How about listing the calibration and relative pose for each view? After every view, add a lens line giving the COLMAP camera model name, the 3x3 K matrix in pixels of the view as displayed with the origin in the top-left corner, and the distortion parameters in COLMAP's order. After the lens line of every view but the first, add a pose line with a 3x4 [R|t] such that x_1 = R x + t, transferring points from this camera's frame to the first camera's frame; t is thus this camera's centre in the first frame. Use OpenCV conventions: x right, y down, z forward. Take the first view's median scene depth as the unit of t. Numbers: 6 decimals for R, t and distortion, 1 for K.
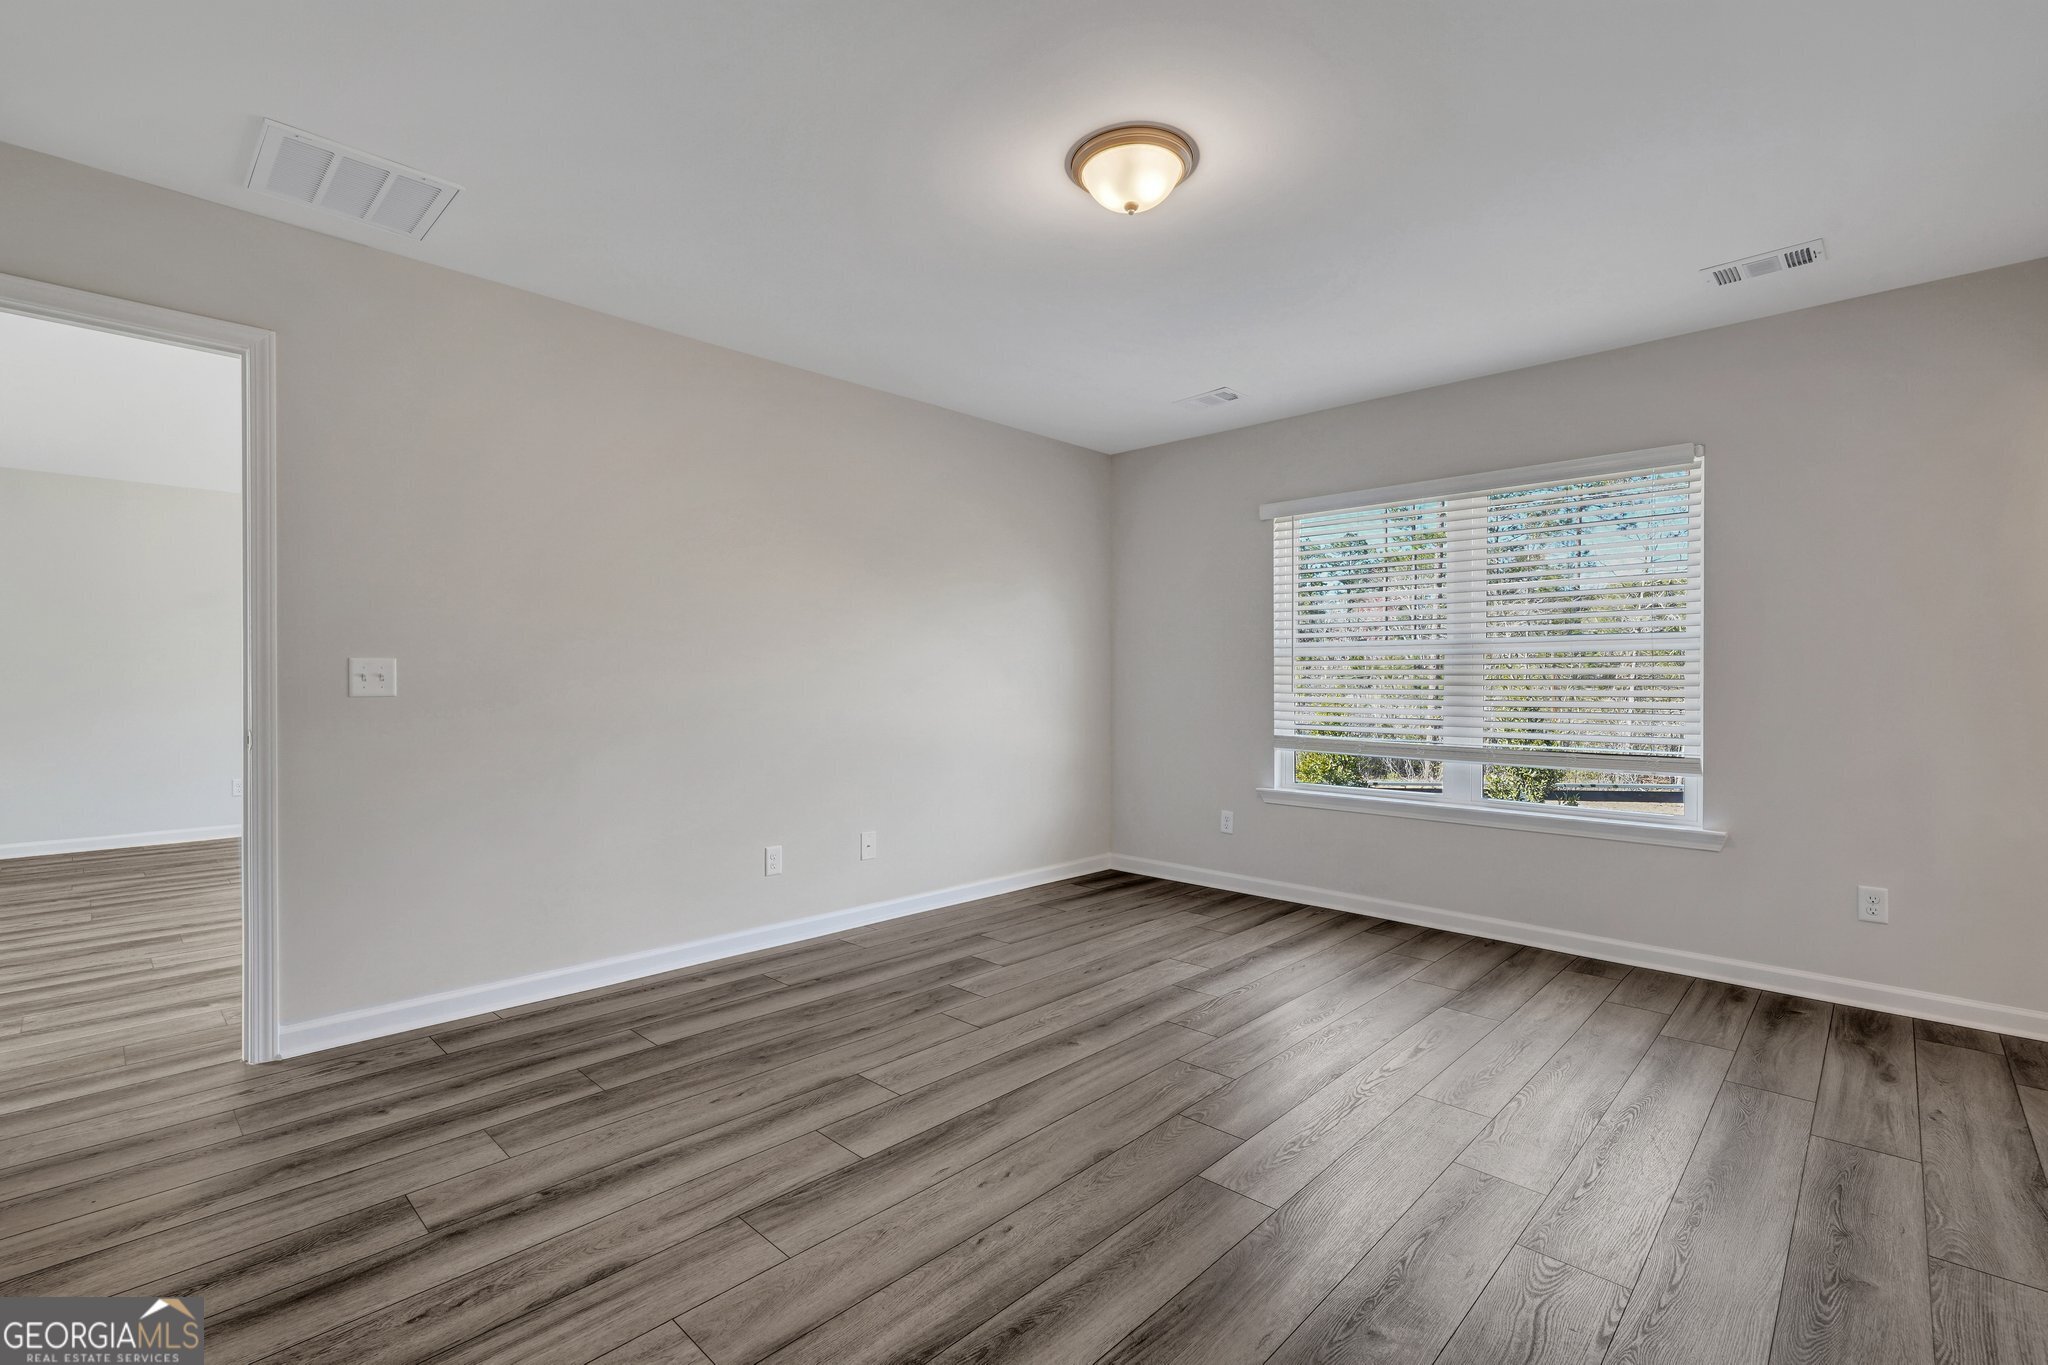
lens RADIAL K [[930.5, 0, 1022.3], [0, 930.5, 698.1], [0, 0, 1]] dist [-0.008352, 0.005476]
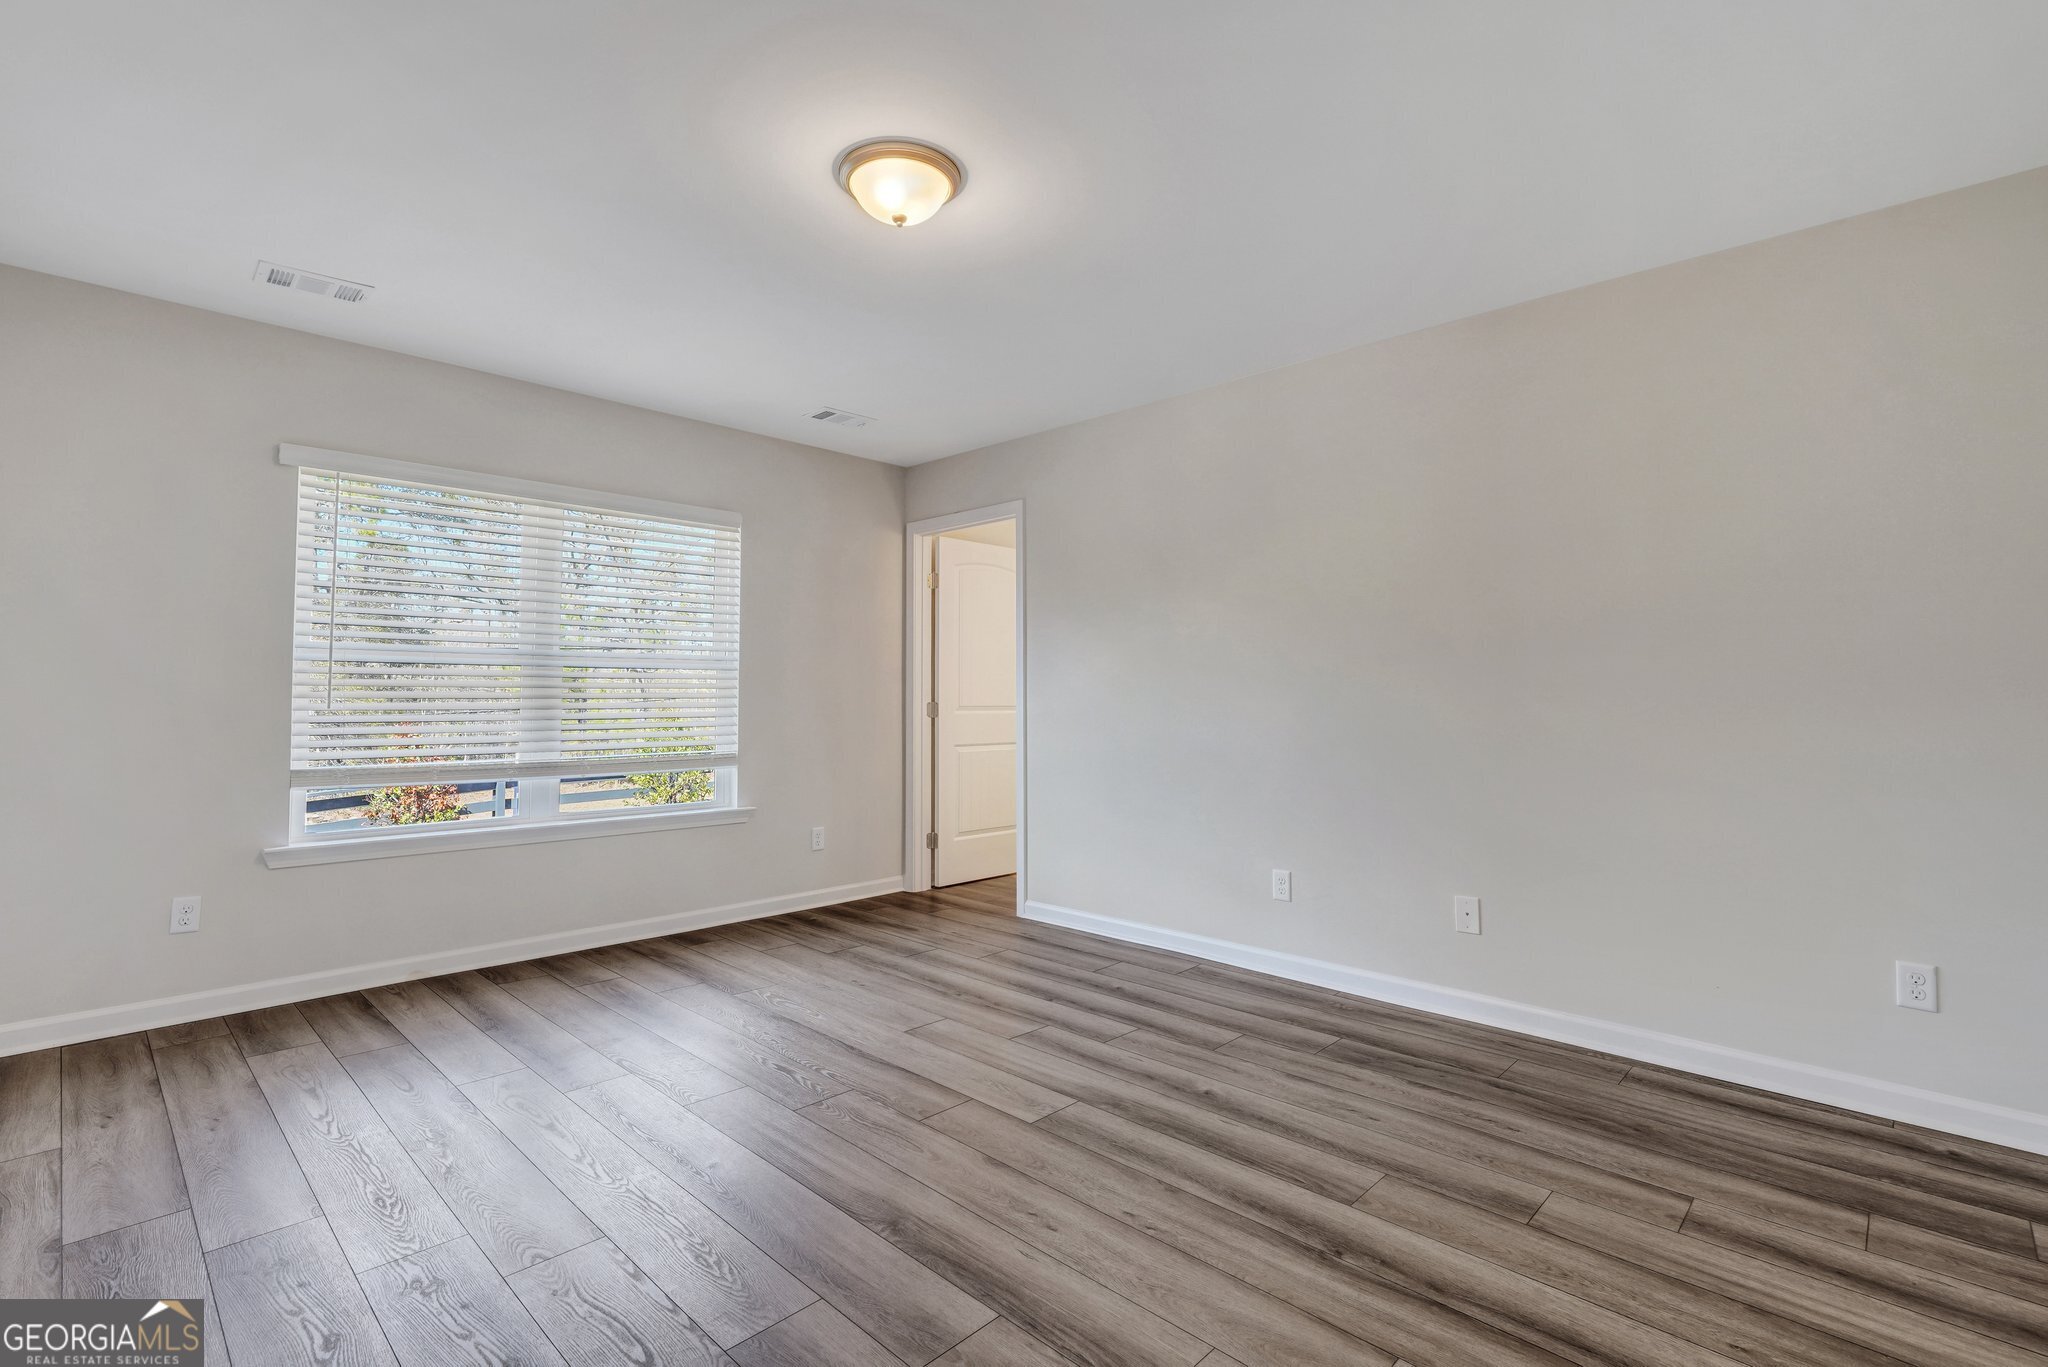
lens RADIAL K [[930.5, 0, 1018.3], [0, 930.5, 685.7], [0, 0, 1]] dist [-0.008352, 0.005476]
pose [[0.001974, 0.007411, 0.999971, -0.527872], [0.012879, 0.999889, -0.007436, -0.014696], [-0.999915, 0.012894, 0.001879, 0.540831]]
